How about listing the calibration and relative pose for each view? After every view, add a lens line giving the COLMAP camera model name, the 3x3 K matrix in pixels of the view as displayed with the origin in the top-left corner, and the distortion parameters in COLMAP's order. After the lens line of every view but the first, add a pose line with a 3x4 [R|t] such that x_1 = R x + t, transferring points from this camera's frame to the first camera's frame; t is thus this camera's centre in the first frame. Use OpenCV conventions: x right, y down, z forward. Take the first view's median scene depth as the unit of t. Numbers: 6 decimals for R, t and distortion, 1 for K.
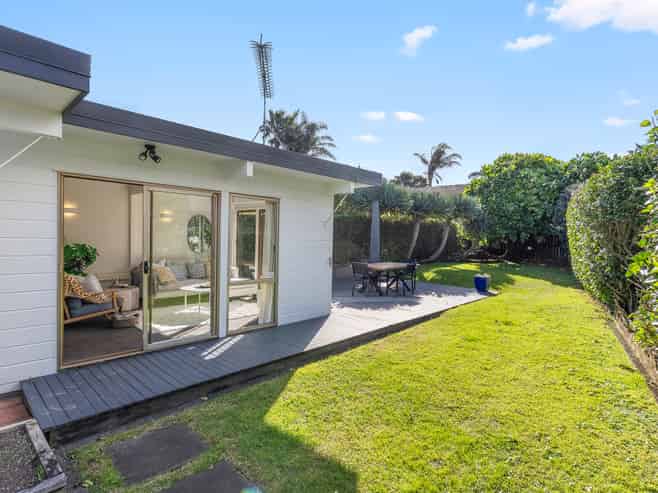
lens RADIAL K [[352.4, 0, 329.8], [0, 352.4, 236.2], [0, 0, 1]] dist [-0.004948, -0.001073]
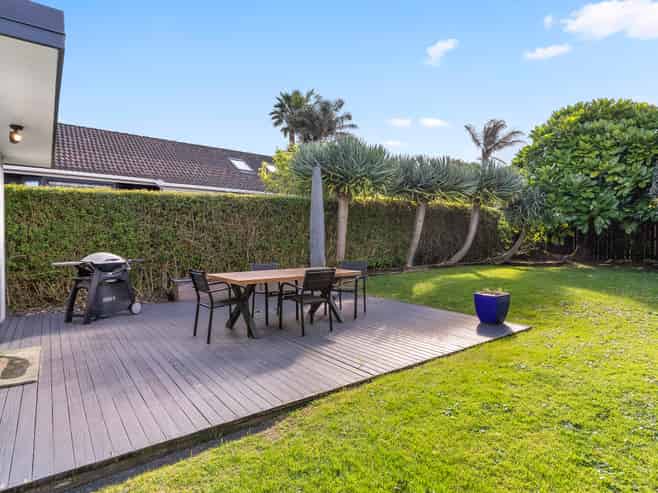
lens RADIAL K [[363.5, 0, 327.7], [0, 363.5, 223.3], [0, 0, 1]] dist [0.002643, 0.000619]
pose [[0.984735, -0.021659, -0.172707, 0.178919], [0.014713, 0.999034, -0.041401, 0.018354], [0.173437, 0.038228, 0.984103, 0.268777]]
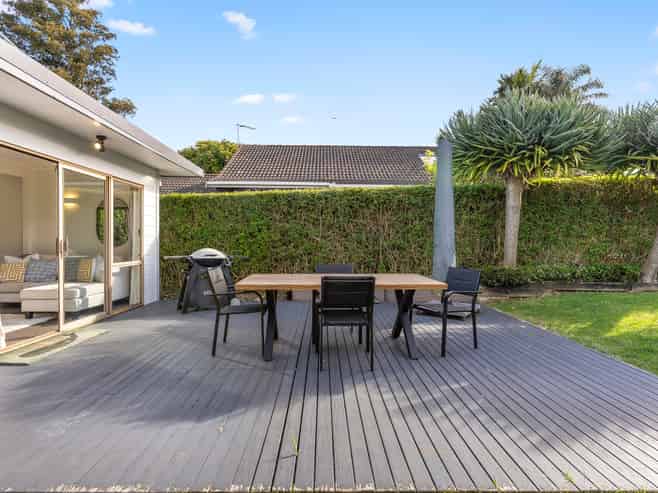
lens RADIAL K [[352.4, 0, 329.8], [0, 352.4, 236.2], [0, 0, 1]] dist [-0.004948, -0.001073]
pose [[0.693780, -0.021607, -0.719863, 0.230335], [0.009112, 0.999733, -0.021226, 0.023011], [0.720129, 0.008167, 0.693792, 0.372657]]
